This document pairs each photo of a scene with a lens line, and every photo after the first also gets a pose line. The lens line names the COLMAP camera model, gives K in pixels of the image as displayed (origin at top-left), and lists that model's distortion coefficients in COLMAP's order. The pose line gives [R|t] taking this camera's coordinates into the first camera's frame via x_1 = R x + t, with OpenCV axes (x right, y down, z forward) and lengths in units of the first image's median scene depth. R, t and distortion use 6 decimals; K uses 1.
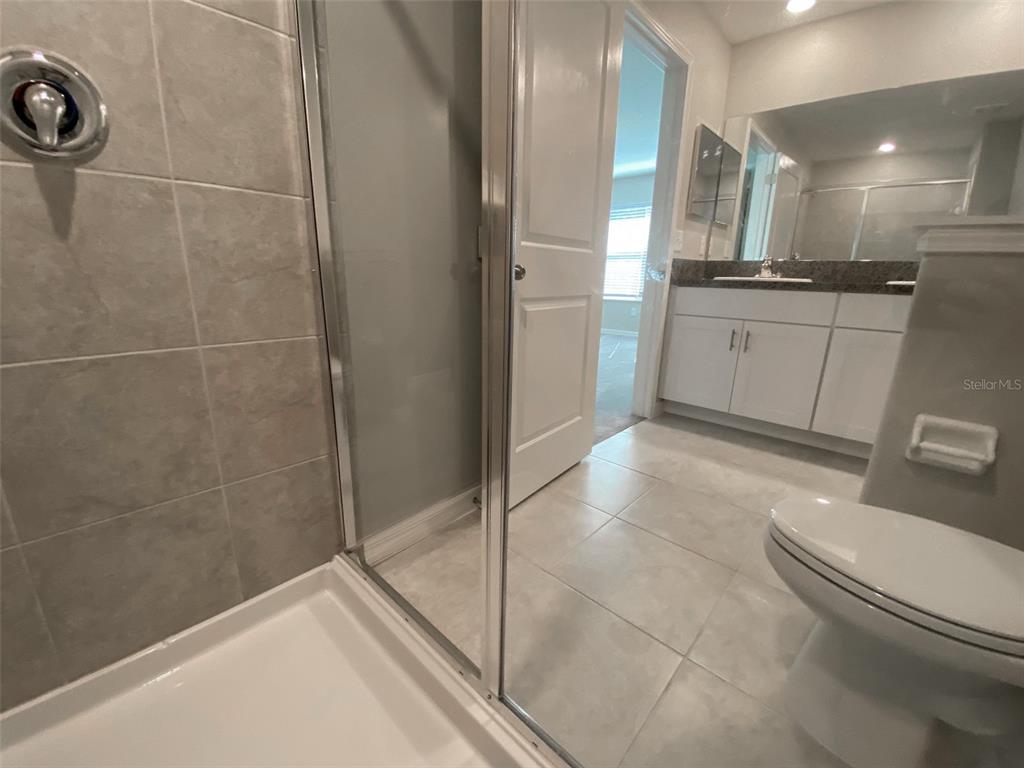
lens RADIAL K [[416.2, 0, 518.7], [0, 416.2, 382.7], [0, 0, 1]] dist [0.007796, -0.015404]
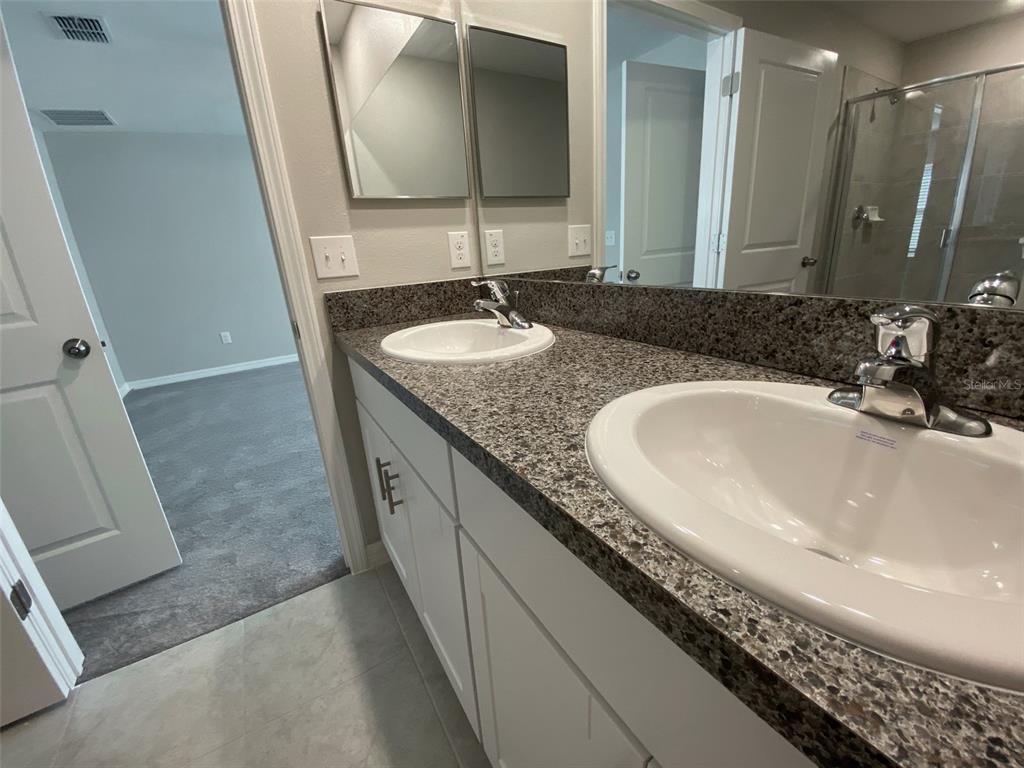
lens RADIAL K [[417.0, 0, 505.0], [0, 417.0, 385.3], [0, 0, 1]] dist [0.003999, -0.013909]
pose [[0.948840, 0.010502, -0.315582, 0.757811], [0.012211, 0.997479, 0.069909, -0.230642], [0.315521, -0.070186, 0.946319, 0.594636]]
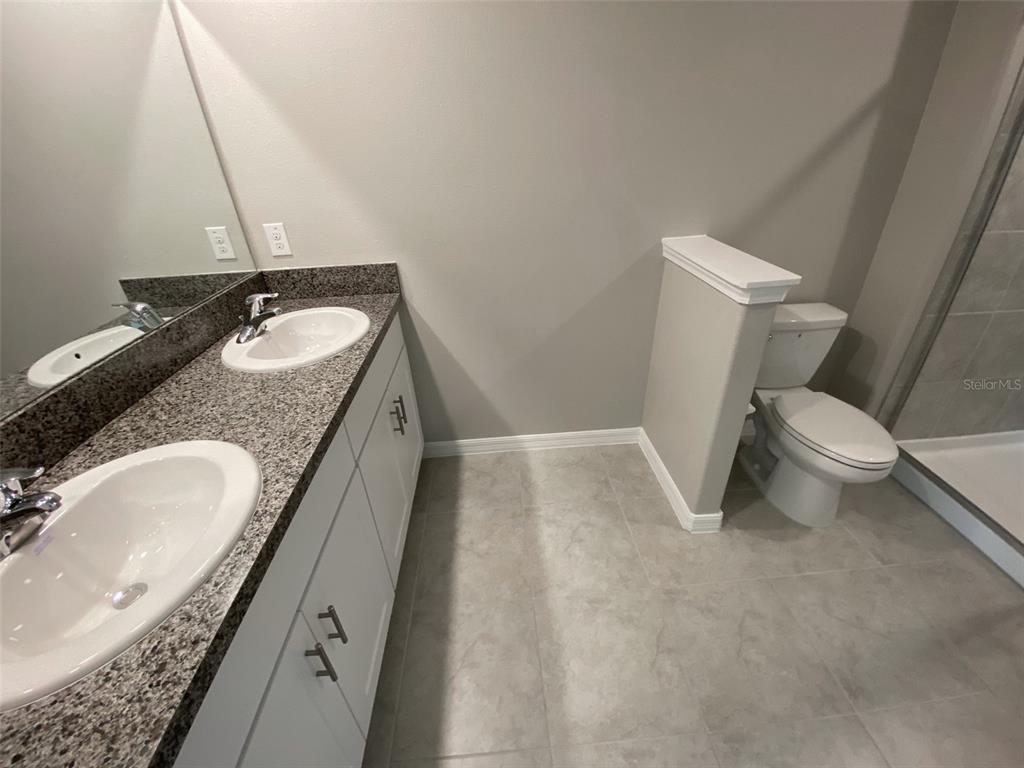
lens RADIAL K [[416.2, 0, 518.7], [0, 416.2, 382.7], [0, 0, 1]] dist [0.007796, -0.015404]
pose [[-0.723751, -0.337635, 0.601820, 0.265573], [0.192054, 0.739111, 0.645624, -0.442052], [-0.662797, 0.582853, -0.470088, 0.893734]]
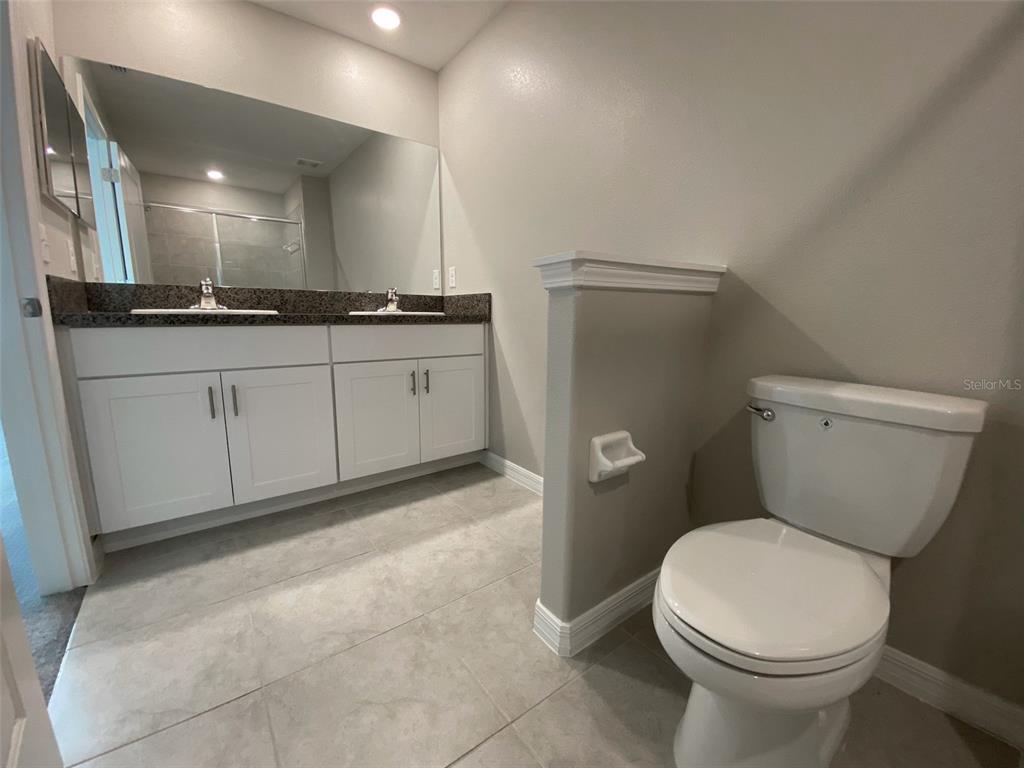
lens RADIAL K [[417.0, 0, 505.0], [0, 417.0, 385.3], [0, 0, 1]] dist [0.003999, -0.013909]
pose [[0.195774, -0.186591, 0.962734, -0.029645], [0.242267, 0.960503, 0.136893, -0.103580], [-0.950252, 0.206439, 0.233247, 0.383701]]
